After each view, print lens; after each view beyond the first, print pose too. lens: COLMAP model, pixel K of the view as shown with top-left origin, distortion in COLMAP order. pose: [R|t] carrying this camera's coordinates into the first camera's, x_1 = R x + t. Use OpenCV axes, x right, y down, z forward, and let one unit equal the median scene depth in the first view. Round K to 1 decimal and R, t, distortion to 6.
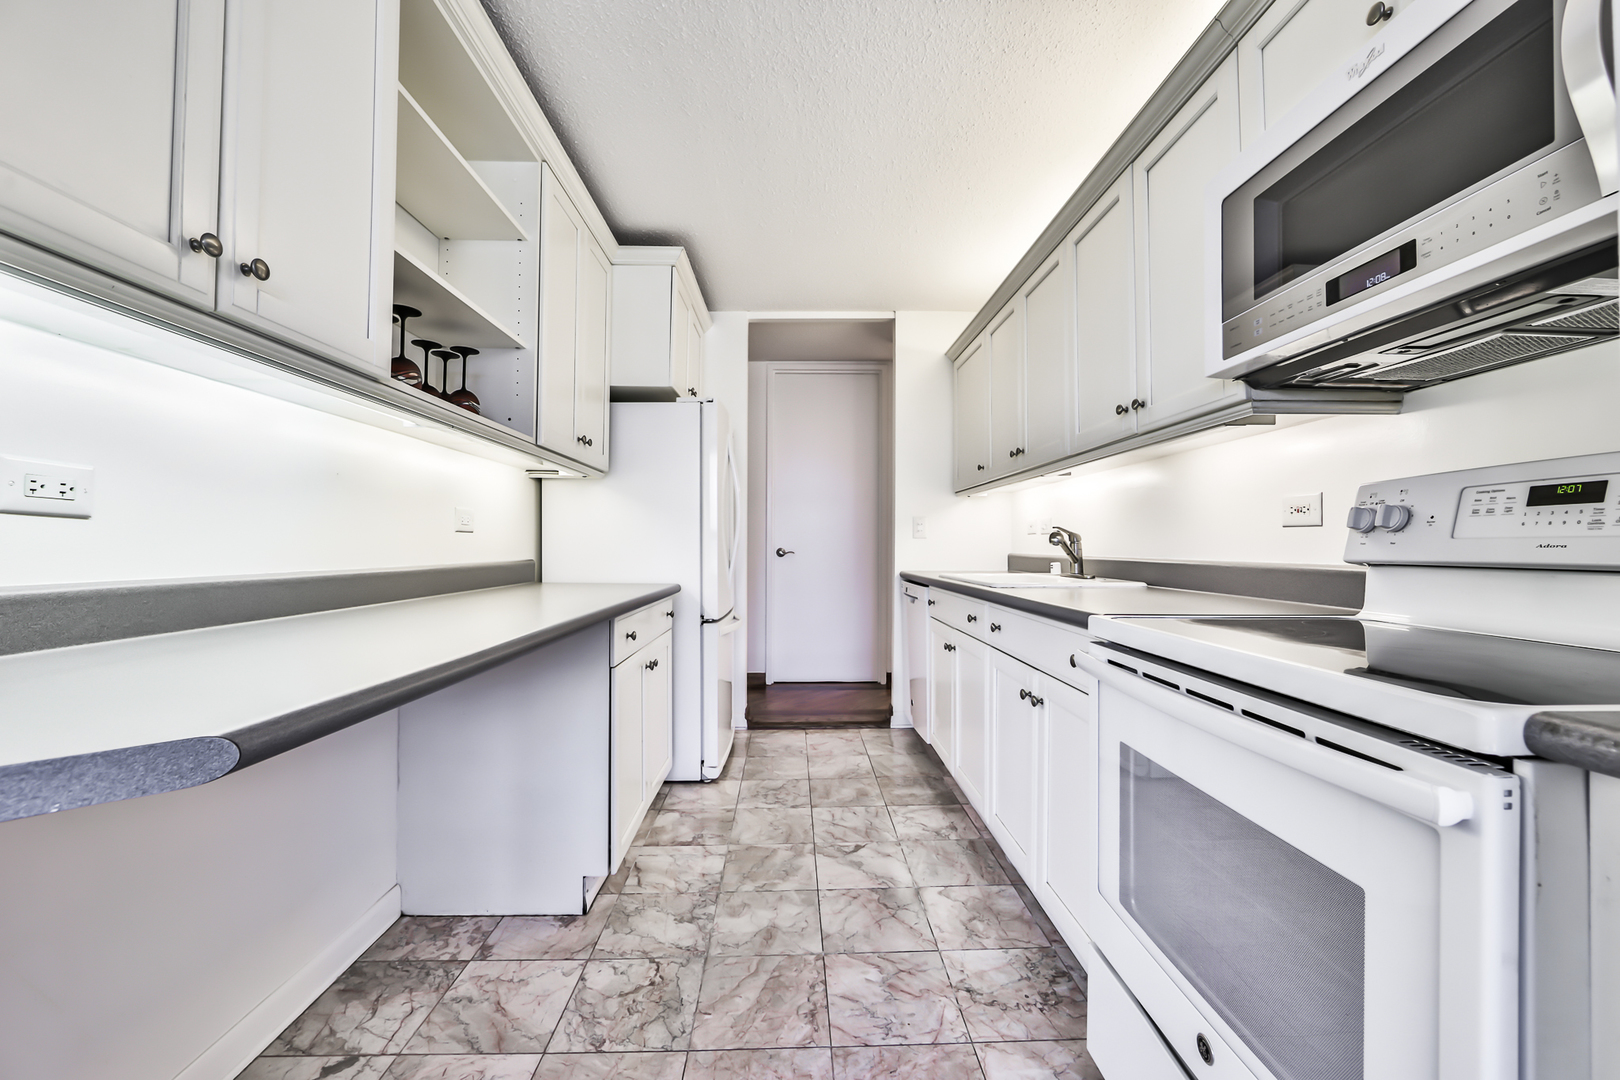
lens RADIAL K [[636.0, 0, 804.8], [0, 636.0, 538.3], [0, 0, 1]] dist [-0.015190, 0.004061]
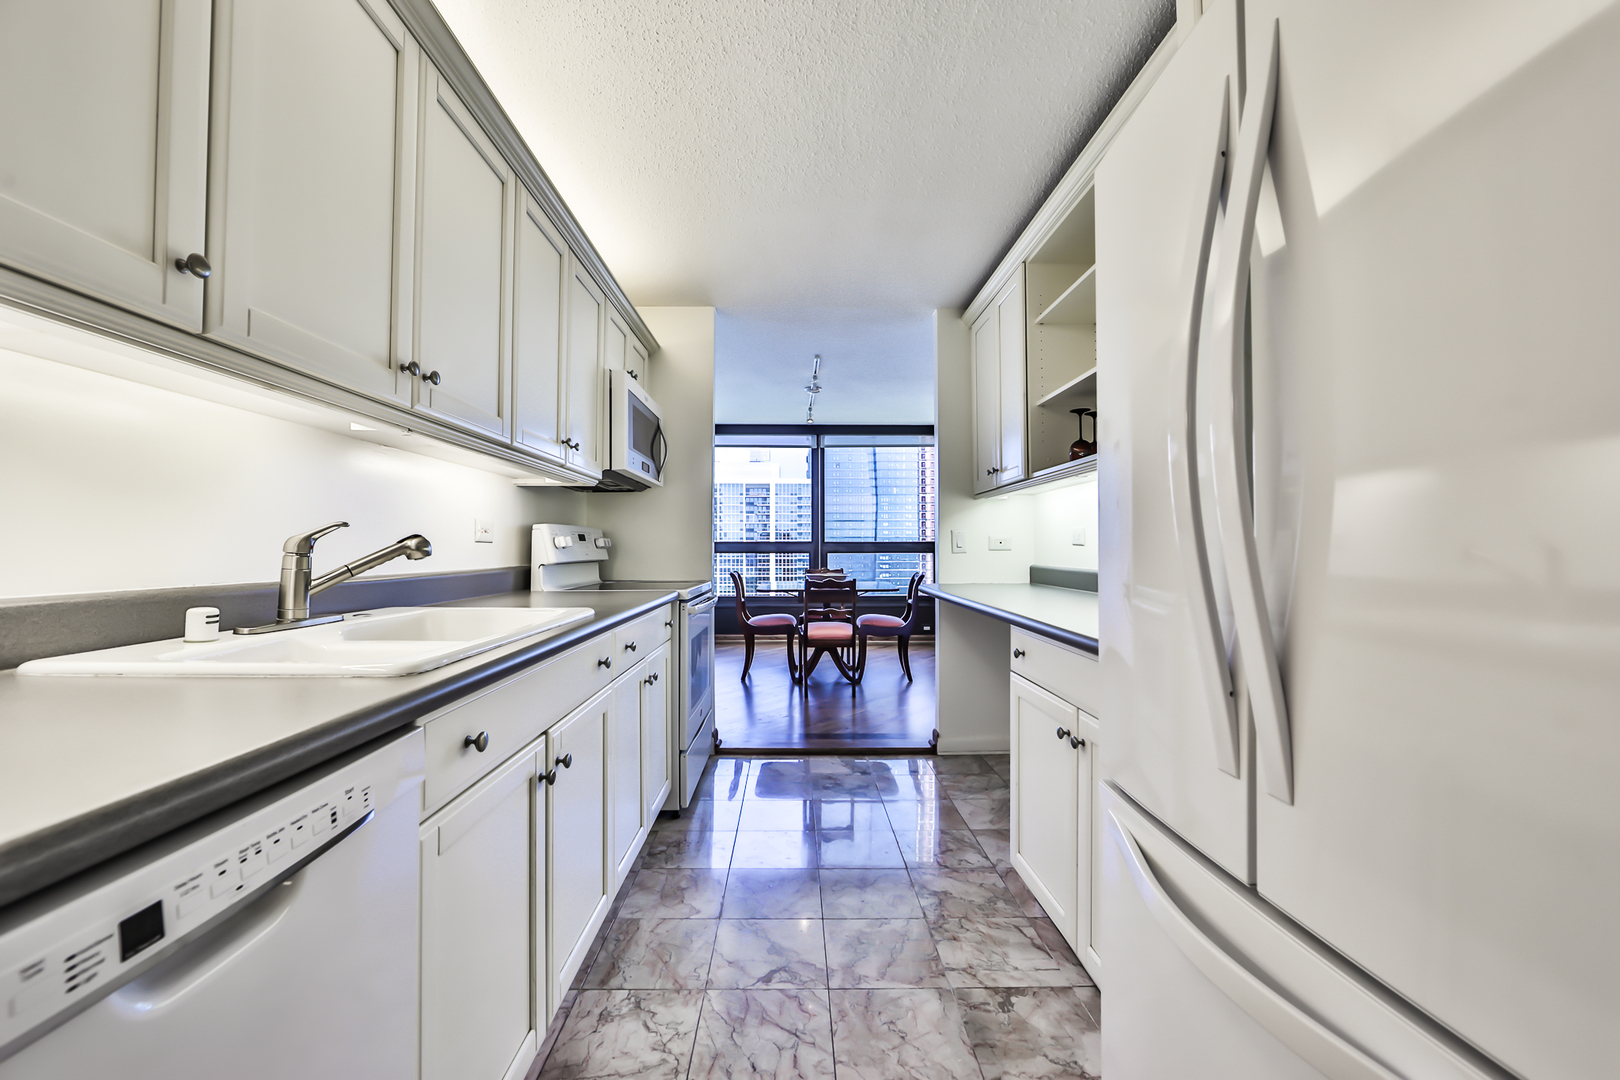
lens RADIAL K [[636.0, 0, 804.8], [0, 636.0, 538.3], [0, 0, 1]] dist [-0.015190, 0.004061]
pose [[-0.999989, -0.001648, 0.004326, 0.043249], [-0.001776, 0.999552, -0.029869, 0.010178], [-0.004275, -0.029877, -0.999544, 1.908911]]
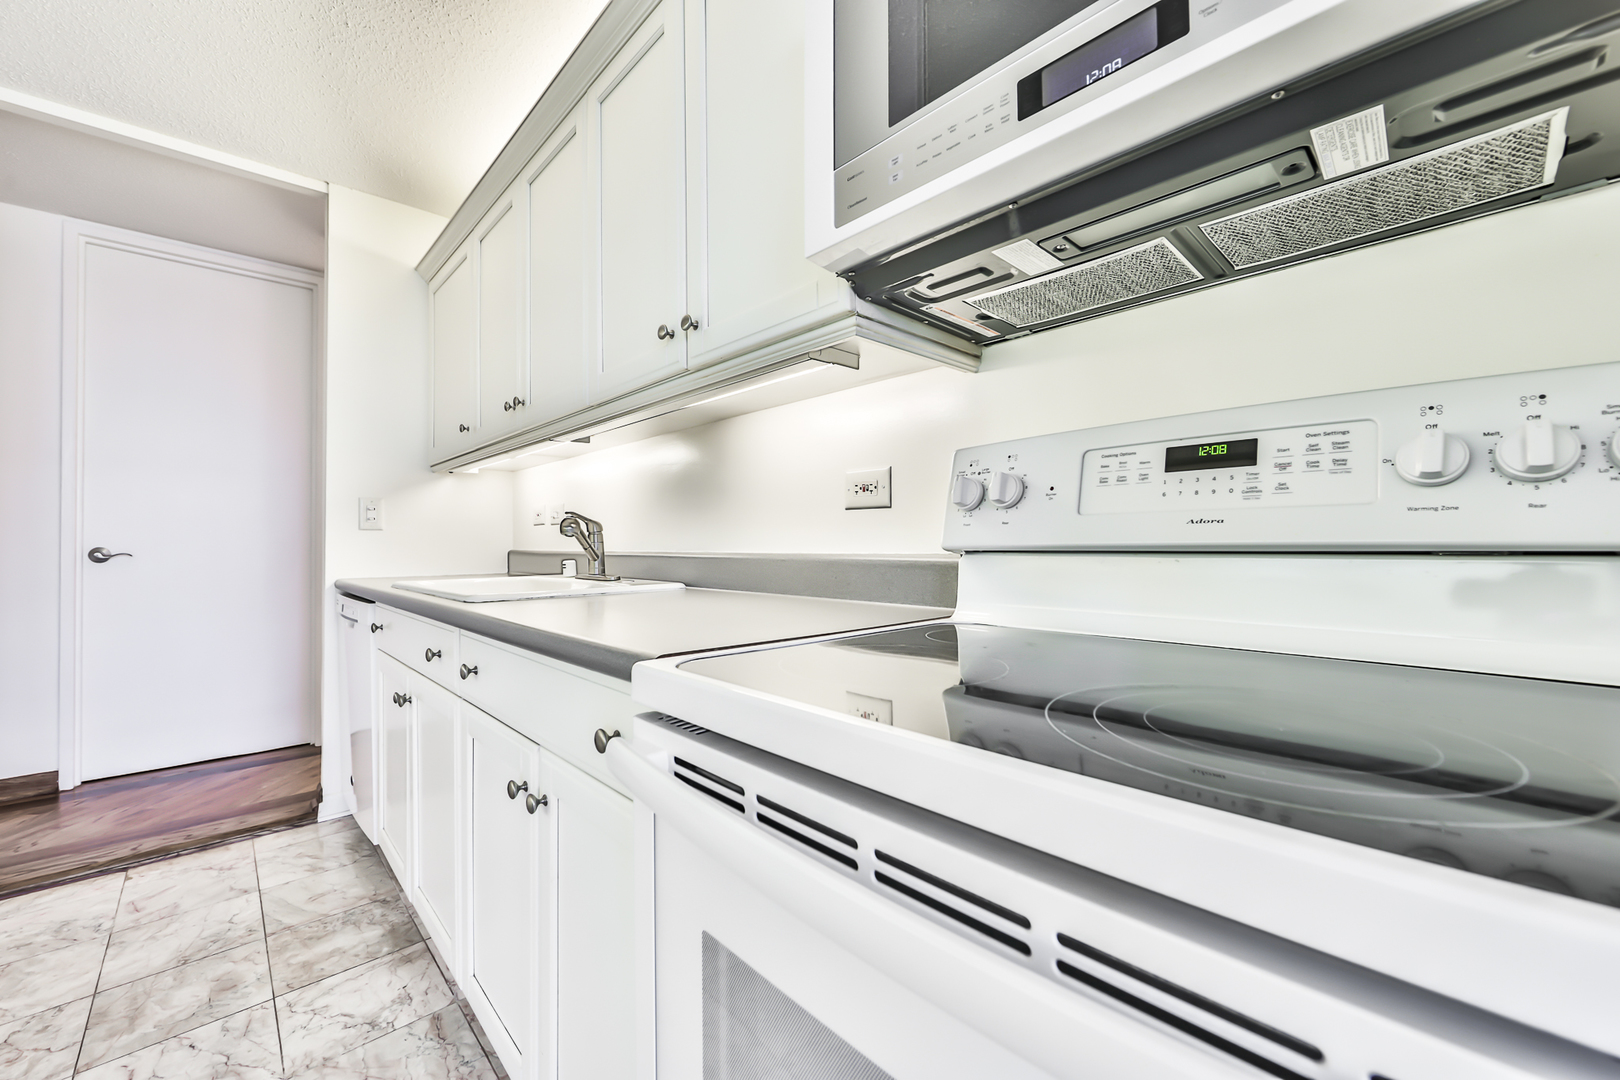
lens RADIAL K [[636.0, 0, 804.8], [0, 636.0, 538.3], [0, 0, 1]] dist [-0.015190, 0.004061]
pose [[0.744460, 0.000154, 0.667667, 0.136304], [-0.000451, 1.000000, 0.000273, 0.015256], [-0.667667, -0.000505, 0.744460, 0.342095]]
